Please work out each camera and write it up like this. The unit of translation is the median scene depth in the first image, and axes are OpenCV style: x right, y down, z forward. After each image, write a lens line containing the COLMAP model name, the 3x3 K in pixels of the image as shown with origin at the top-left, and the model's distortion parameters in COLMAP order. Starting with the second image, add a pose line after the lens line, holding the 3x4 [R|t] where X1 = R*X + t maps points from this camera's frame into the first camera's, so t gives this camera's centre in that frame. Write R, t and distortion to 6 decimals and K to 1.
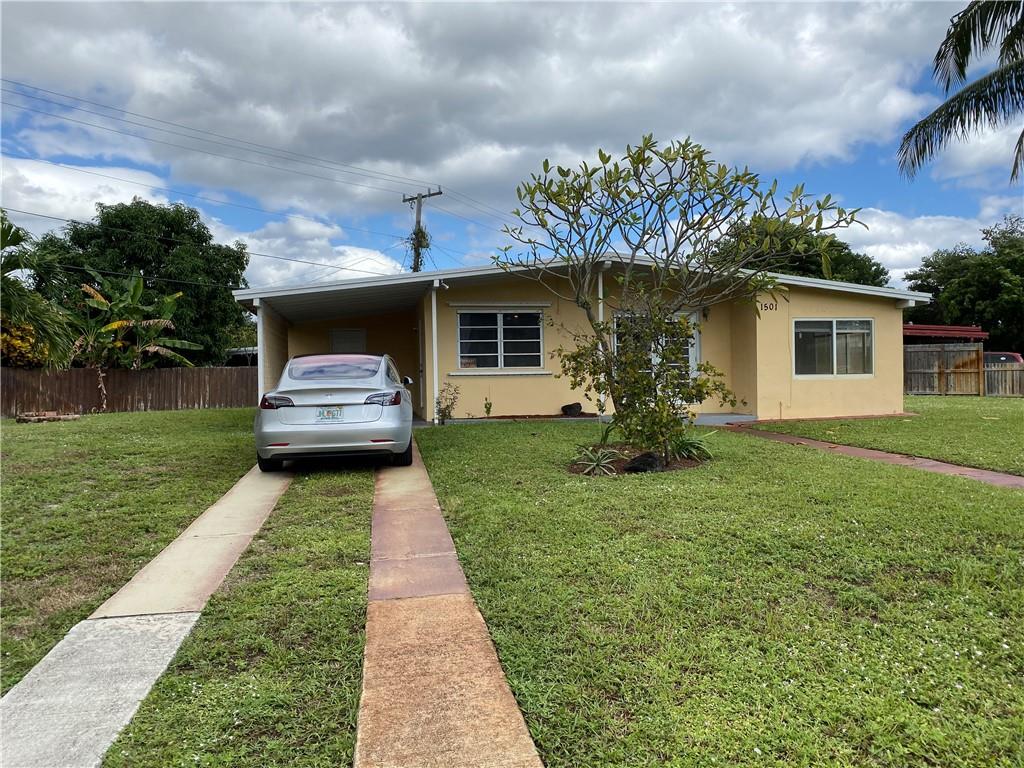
lens RADIAL K [[784.1, 0, 512.0], [0, 784.1, 384.0], [0, 0, 1]] dist [0.003492, -0.004889]
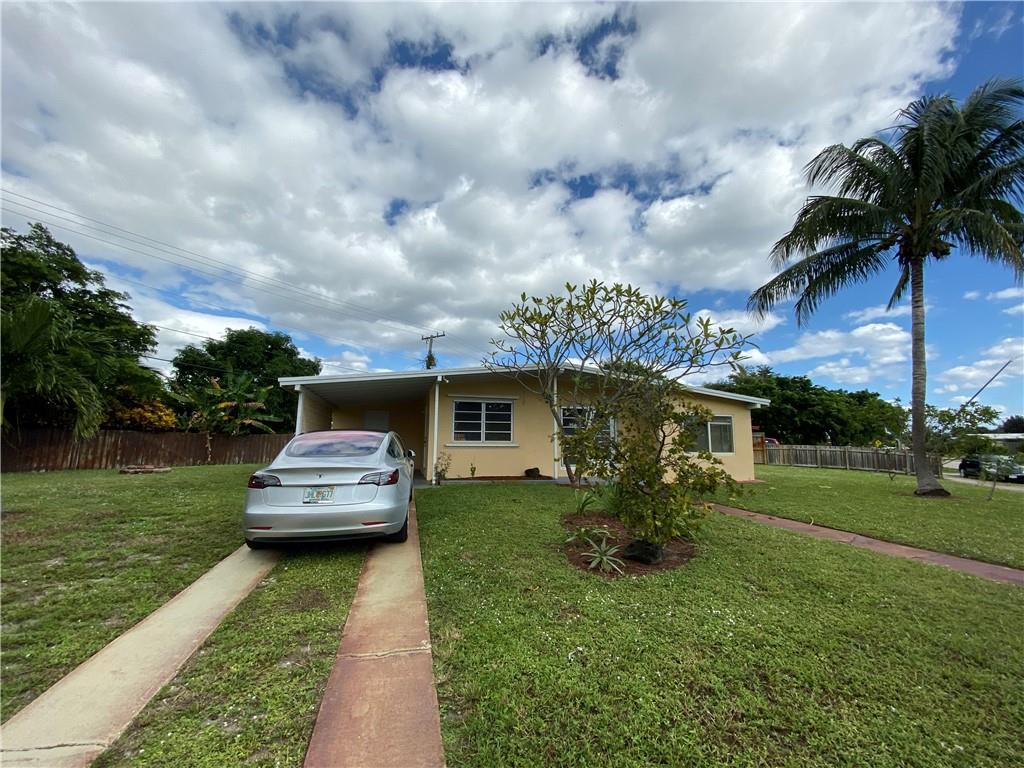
lens RADIAL K [[391.6, 0, 512.0], [0, 391.6, 384.0], [0, 0, 1]] dist [0.051482, -0.000108]
pose [[0.995298, 0.037392, 0.089349, -0.029479], [-0.023396, 0.987974, -0.152841, -0.016490], [-0.093989, 0.150032, 0.984203, 0.295545]]
